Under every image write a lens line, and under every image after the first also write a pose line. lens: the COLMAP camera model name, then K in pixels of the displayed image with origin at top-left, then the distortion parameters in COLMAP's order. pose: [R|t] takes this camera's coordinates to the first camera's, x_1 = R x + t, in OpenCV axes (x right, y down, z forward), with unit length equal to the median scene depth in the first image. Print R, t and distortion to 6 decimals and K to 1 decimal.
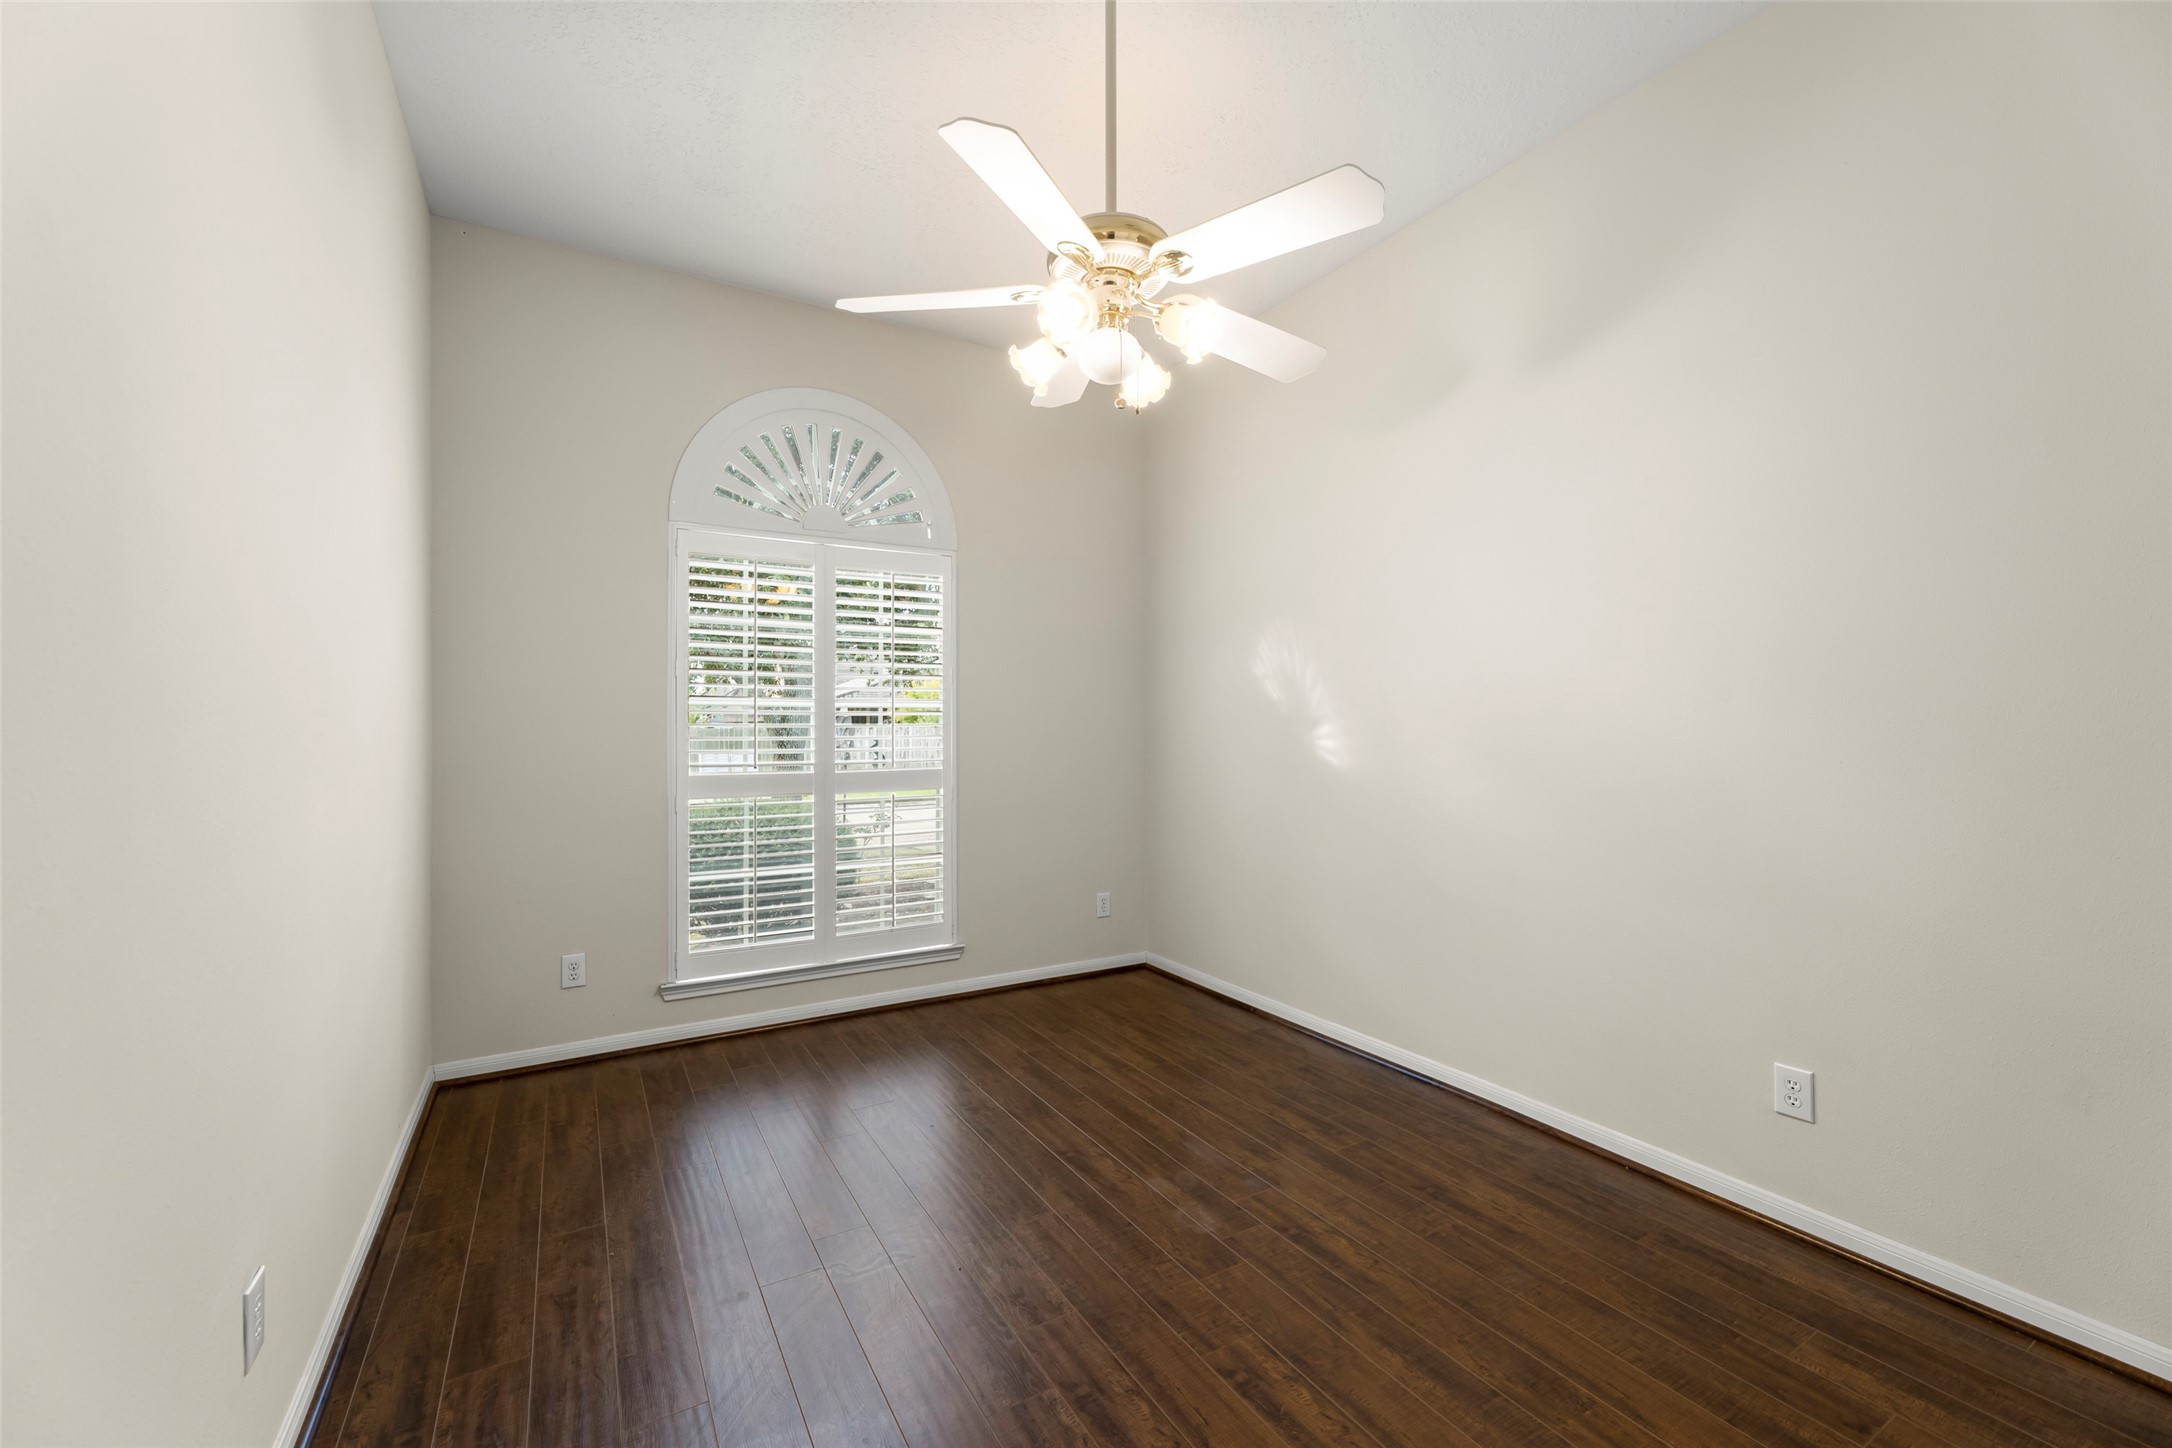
lens RADIAL K [[878.4, 0, 1080.9], [0, 878.4, 725.0], [0, 0, 1]] dist [0.004022, 0.000175]
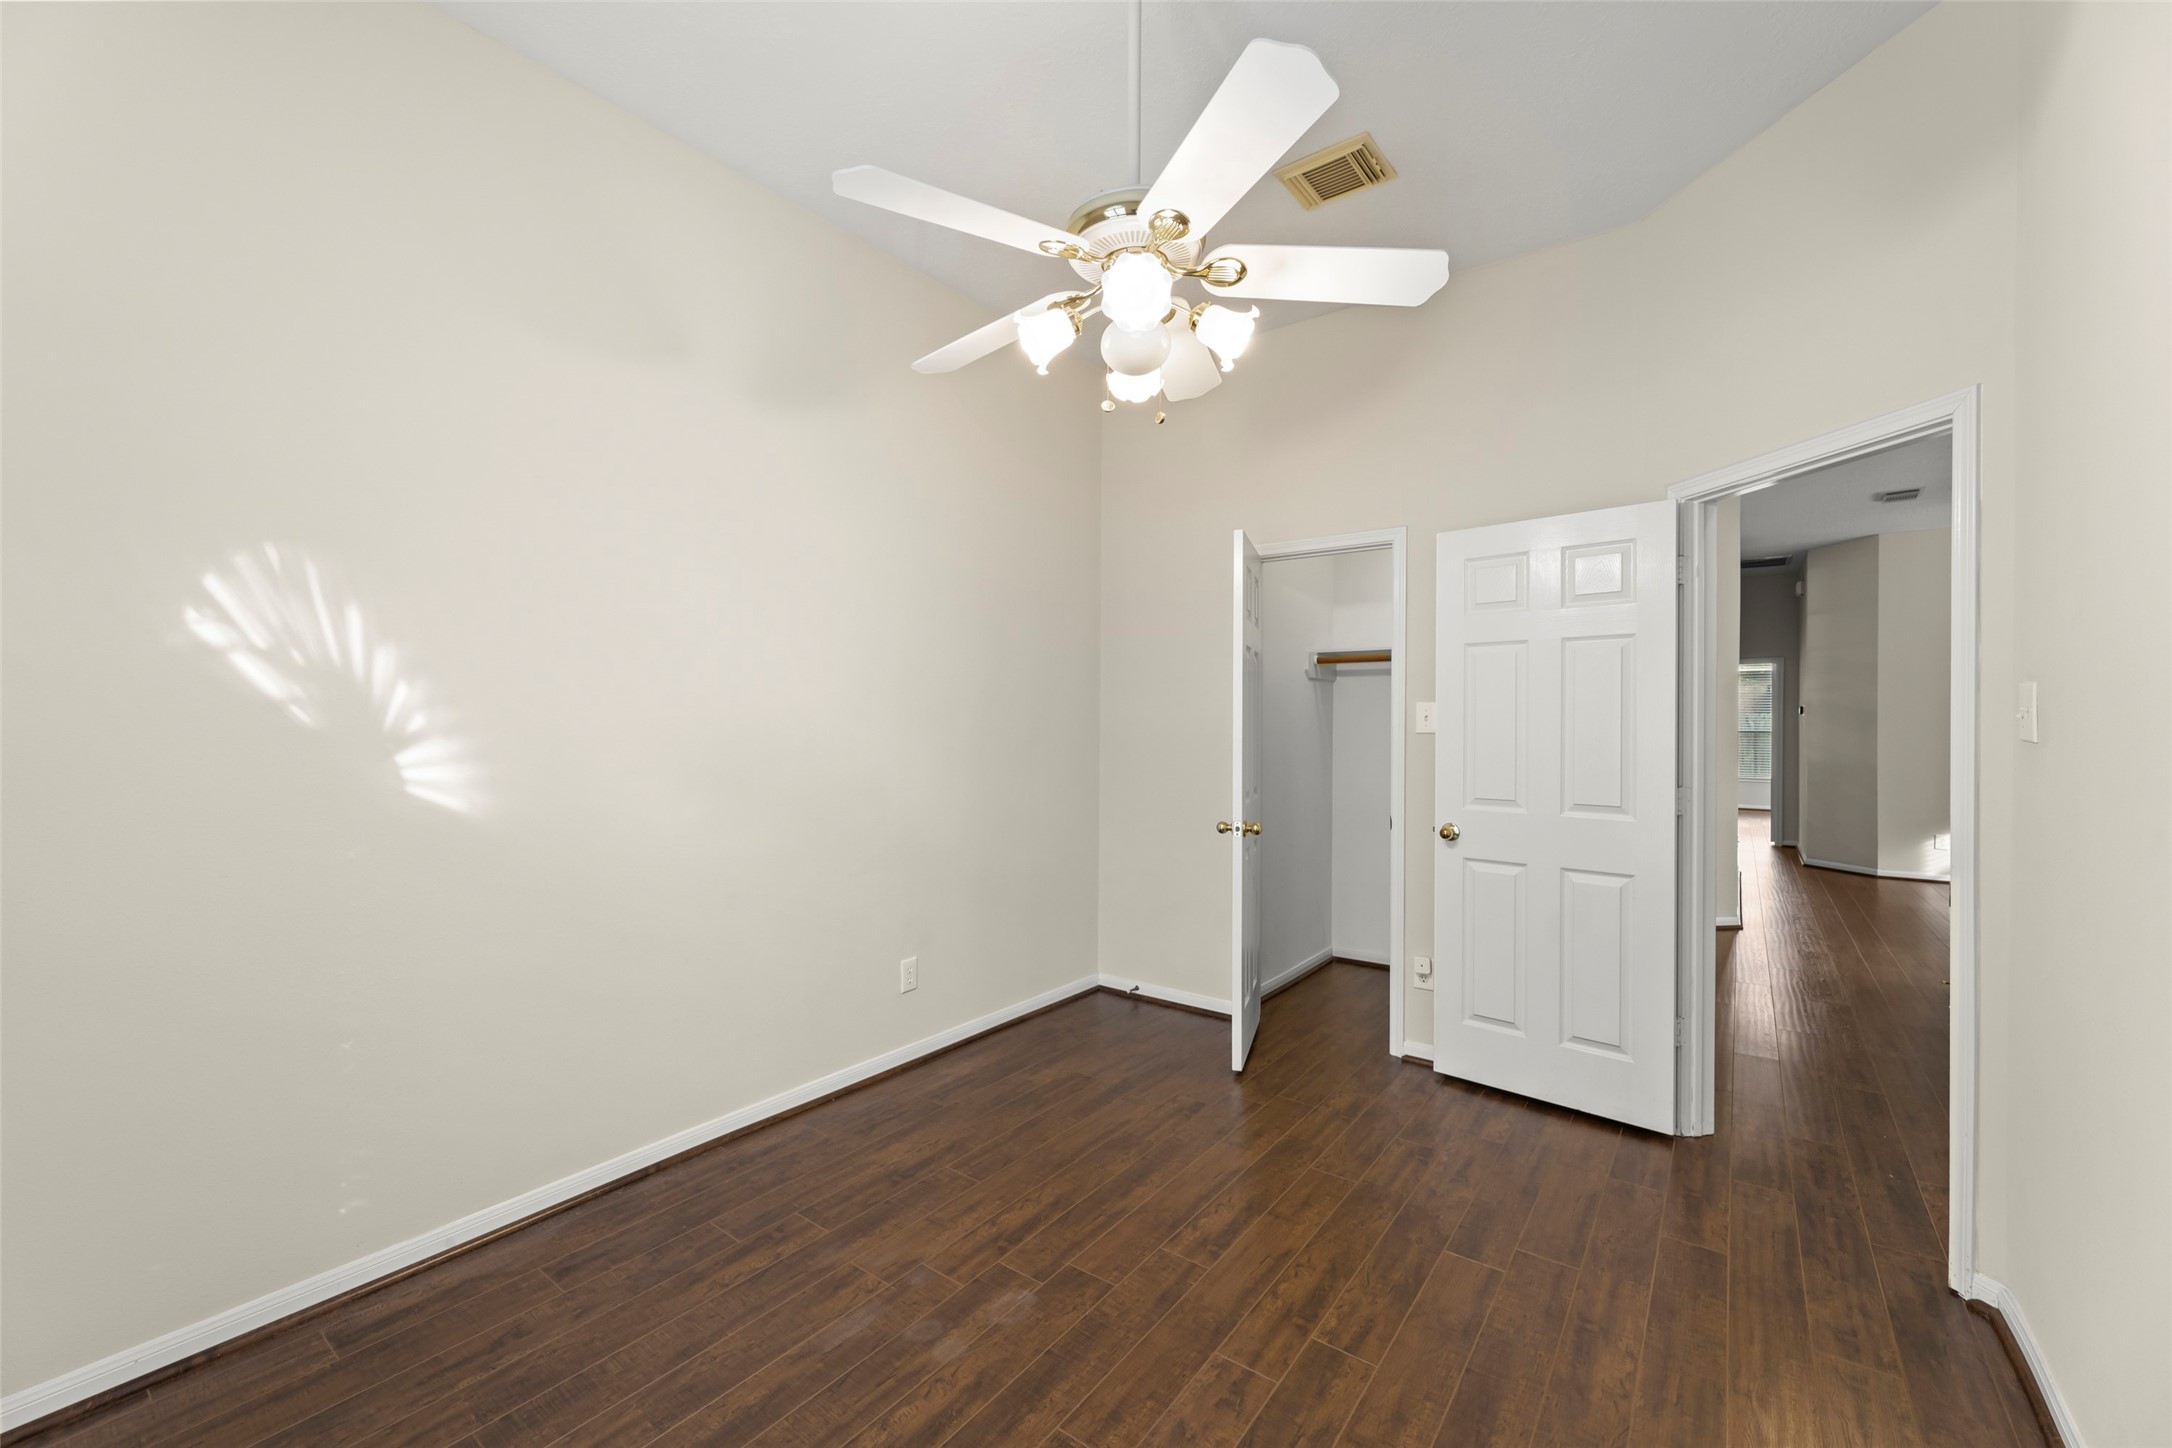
lens RADIAL K [[878.4, 0, 1078.5], [0, 878.4, 727.2], [0, 0, 1]] dist [0.004022, 0.000175]
pose [[-0.393954, -0.002927, 0.919125, -0.678536], [-0.005329, 0.999985, 0.000901, -0.022936], [-0.919115, -0.004543, -0.393964, 1.231698]]
